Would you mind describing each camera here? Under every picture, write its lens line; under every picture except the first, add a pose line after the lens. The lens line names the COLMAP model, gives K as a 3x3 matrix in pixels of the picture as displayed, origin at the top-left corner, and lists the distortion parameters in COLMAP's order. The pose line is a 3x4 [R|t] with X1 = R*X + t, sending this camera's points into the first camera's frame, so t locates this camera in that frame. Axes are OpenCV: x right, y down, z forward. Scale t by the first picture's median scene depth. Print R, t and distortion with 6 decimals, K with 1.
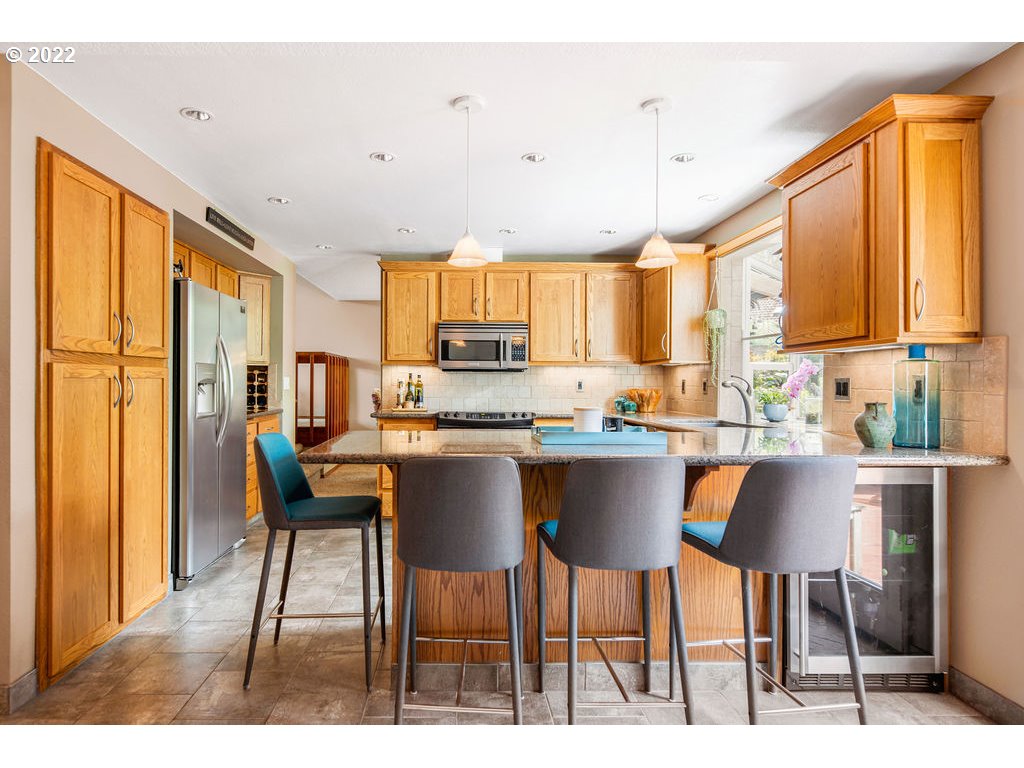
lens RADIAL K [[620.4, 0, 512.0], [0, 620.4, 387.3], [0, 0, 1]] dist [-0.007617, -0.001778]
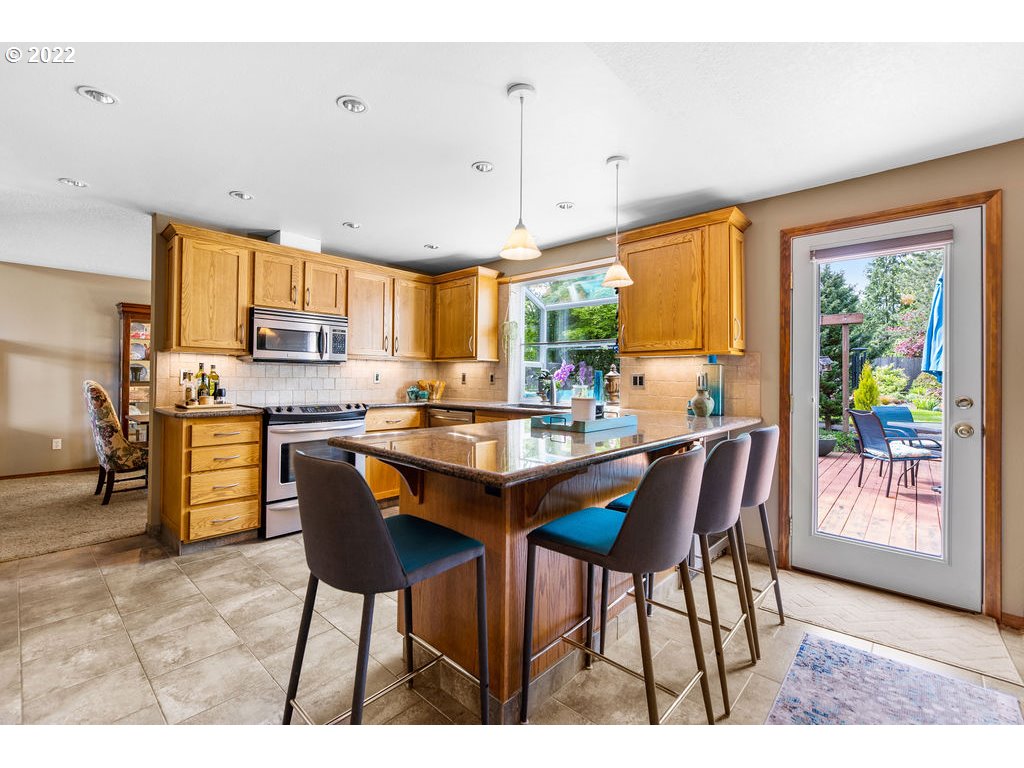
lens RADIAL K [[448.6, 0, 510.8], [0, 448.6, 373.6], [0, 0, 1]] dist [0.004535, 0.000151]
pose [[0.697432, 0.006845, 0.716618, -0.320874], [-0.001327, 0.999965, -0.008260, -0.003711], [-0.716649, 0.004810, 0.697417, 0.279497]]
